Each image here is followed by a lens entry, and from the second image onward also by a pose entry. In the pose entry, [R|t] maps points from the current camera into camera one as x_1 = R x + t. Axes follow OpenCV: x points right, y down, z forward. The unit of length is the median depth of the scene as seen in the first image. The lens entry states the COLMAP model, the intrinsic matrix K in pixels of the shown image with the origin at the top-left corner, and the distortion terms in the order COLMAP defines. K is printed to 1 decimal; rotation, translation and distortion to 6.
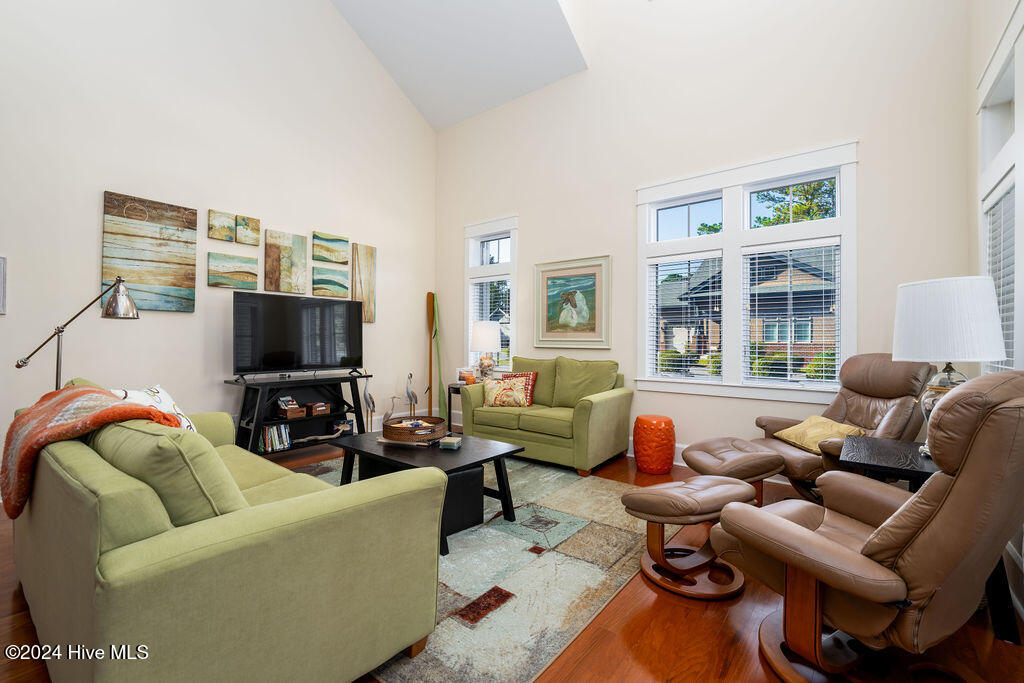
lens RADIAL K [[439.6, 0, 515.5], [0, 439.6, 337.9], [0, 0, 1]] dist [-0.000091, 0.000063]
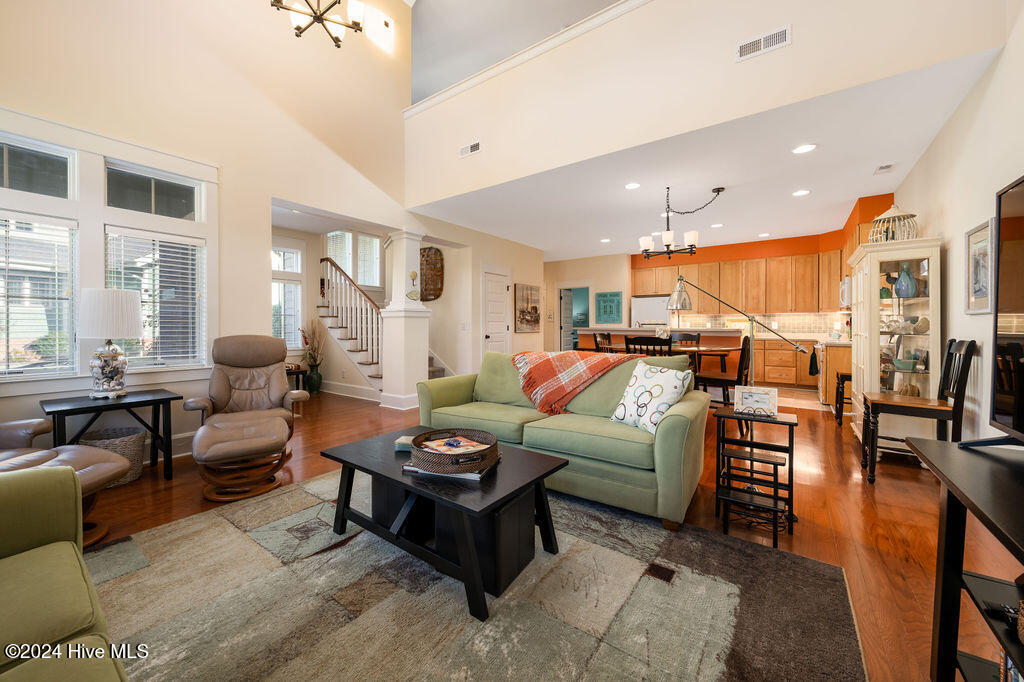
lens RADIAL K [[394.4, 0, 491.5], [0, 394.4, 326.8], [0, 0, 1]] dist [0.001899, -0.000271]
pose [[-0.999912, -0.003478, -0.012798, -0.209247], [-0.003410, 0.999980, -0.005323, 0.007651], [0.012817, -0.005279, -0.999904, 1.238477]]
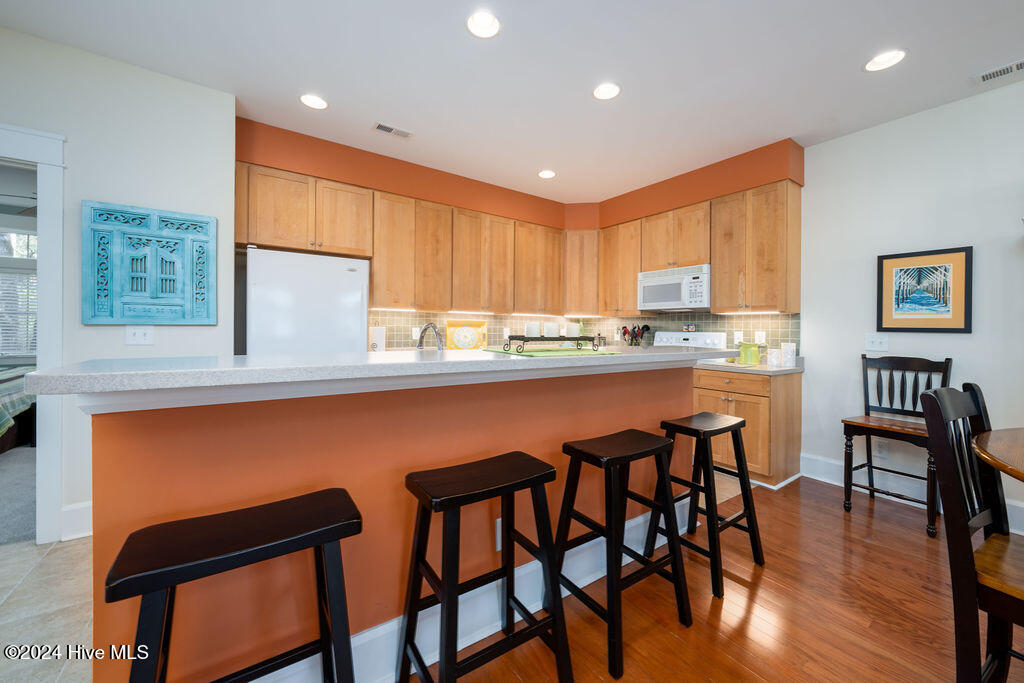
lens RADIAL K [[394.4, 0, 512.9], [0, 394.4, 328.6], [0, 0, 1]] dist [0.001899, -0.000271]
pose [[-0.280593, -0.007016, -0.959801, -0.481768], [-0.005781, 0.999968, -0.005620, -0.022692], [0.959810, 0.003972, -0.280624, -0.290831]]
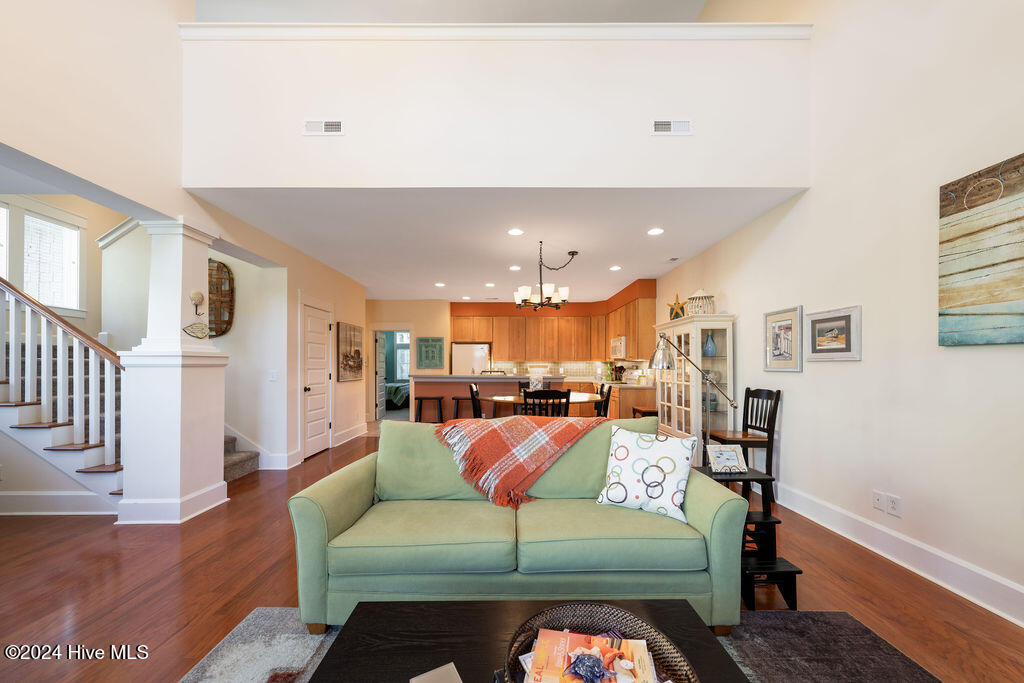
lens RADIAL K [[360.9, 0, 505.8], [0, 360.9, 360.2], [0, 0, 1]] dist [0.000002, -0.000241]
pose [[-0.790302, -0.014580, -0.612543, 0.001787], [-0.000405, 0.999729, -0.023272, -0.026702], [0.612717, -0.018144, -0.790094, 0.871955]]
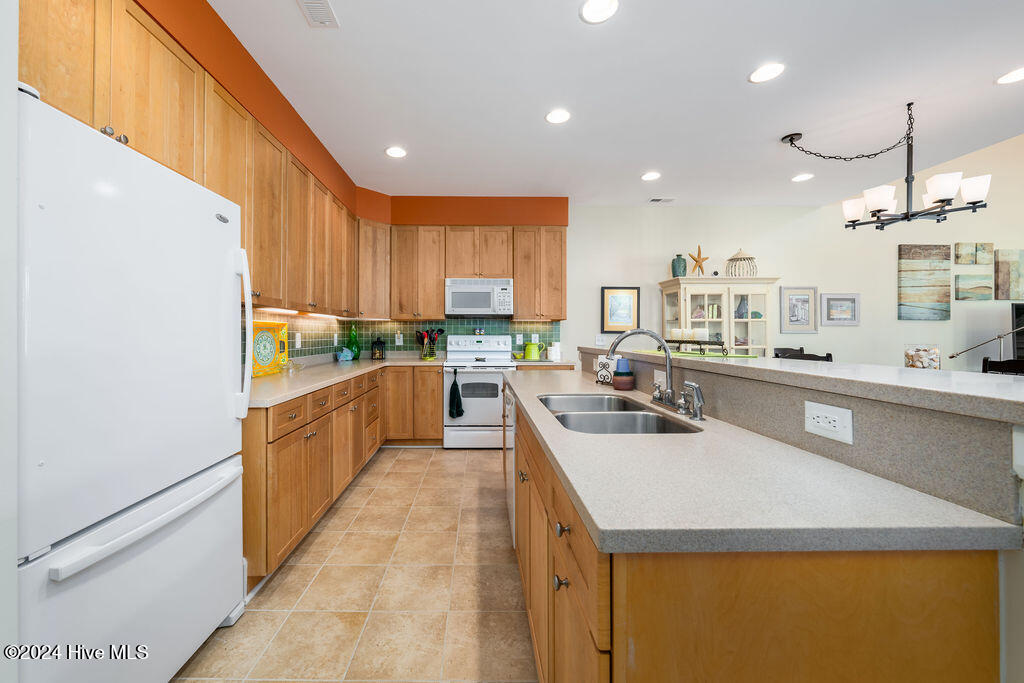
lens RADIAL K [[387.7, 0, 482.8], [0, 387.7, 331.0], [0, 0, 1]] dist [0.000206, 0.000759]
pose [[0.637586, -0.011314, -0.770296, -0.700179], [0.007886, 0.999936, -0.008159, -0.024965], [0.770339, -0.000873, 0.637634, -0.858833]]
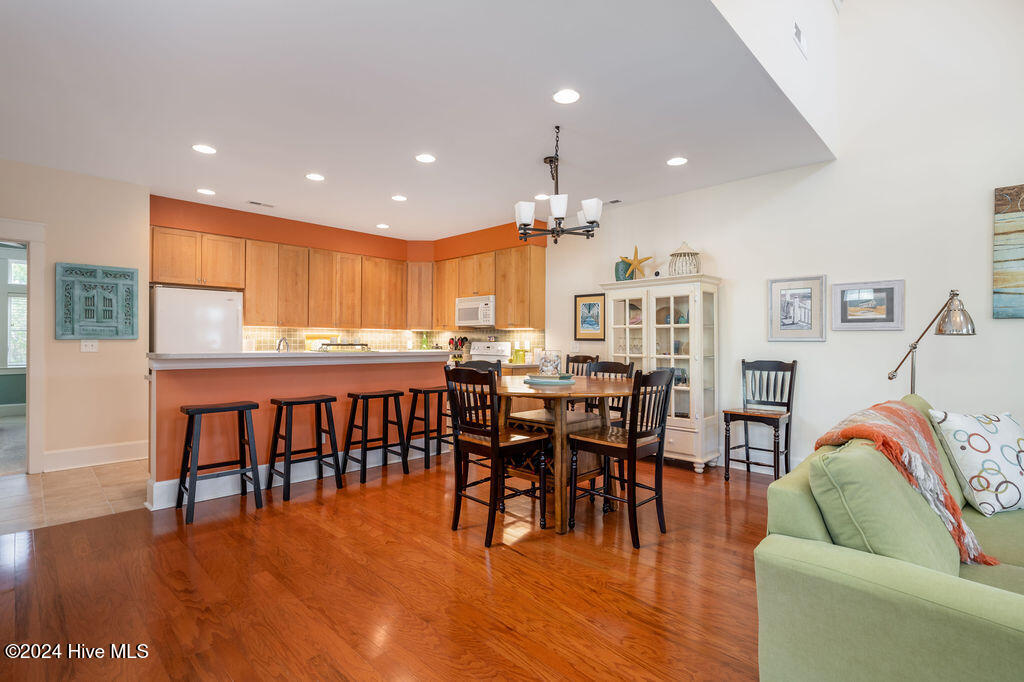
lens RADIAL K [[493.4, 0, 505.7], [0, 493.4, 333.5], [0, 0, 1]] dist [0.004188, 0.000059]
pose [[-0.106507, -0.020469, -0.994101, 0.147145], [0.002108, 0.999781, -0.020812, -0.016282], [0.994310, -0.004312, -0.106441, 0.095781]]
